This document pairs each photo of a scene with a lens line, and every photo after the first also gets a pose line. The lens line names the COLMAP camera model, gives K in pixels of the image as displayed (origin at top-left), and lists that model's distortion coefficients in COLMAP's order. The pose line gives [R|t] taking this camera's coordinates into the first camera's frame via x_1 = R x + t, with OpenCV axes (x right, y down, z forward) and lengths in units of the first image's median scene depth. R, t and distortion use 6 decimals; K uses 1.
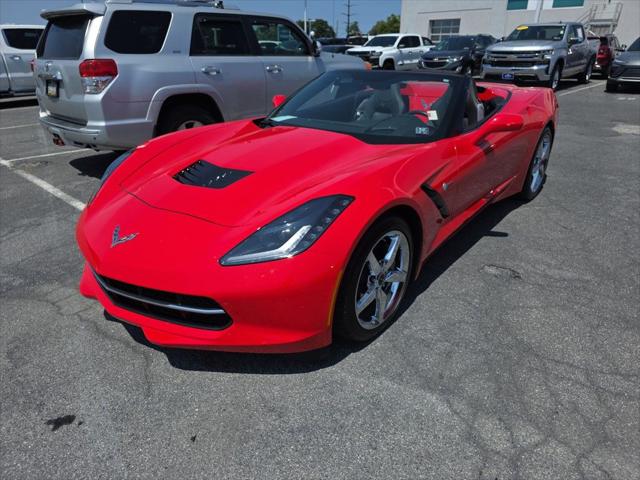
lens RADIAL K [[431.3, 0, 310.7], [0, 431.3, 250.9], [0, 0, 1]] dist [0.039177, -0.032342]
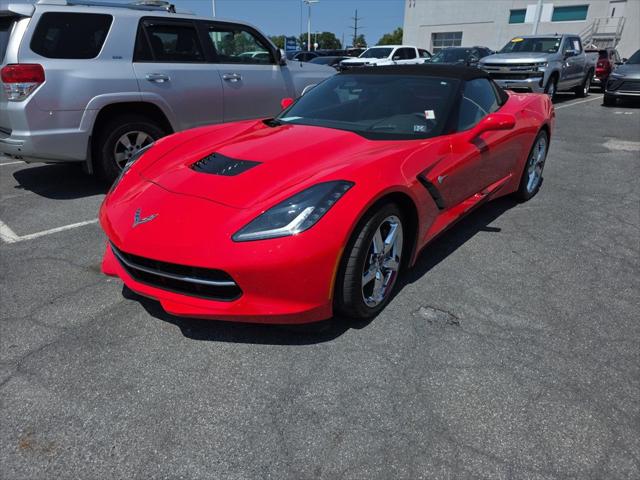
lens RADIAL K [[431.3, 0, 310.1], [0, 431.3, 246.2], [0, 0, 1]] dist [0.039177, -0.032342]
pose [[0.999779, 0.015599, -0.014105, 0.117034], [-0.016035, 0.999381, -0.031313, -0.033070], [0.013608, 0.031532, 0.999410, 0.089899]]
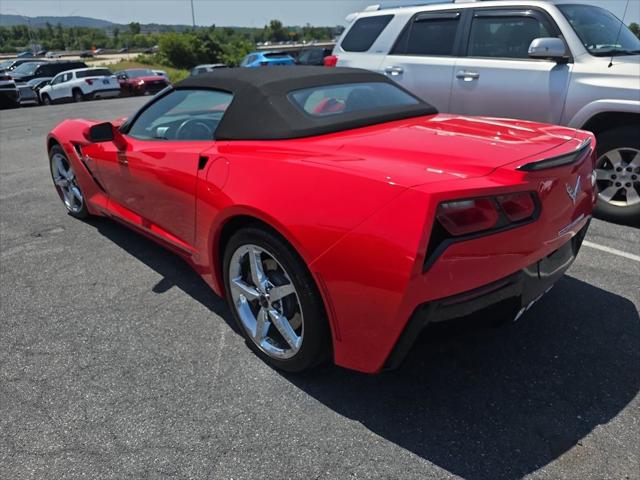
lens RADIAL K [[431.3, 0, 319.2], [0, 431.3, 241.0], [0, 0, 1]] dist [0.039177, -0.032342]
pose [[-0.106344, 0.420061, -0.901243, 0.872016], [-0.415312, 0.804770, 0.424101, -0.458017], [0.903442, 0.419398, 0.088875, 0.934094]]
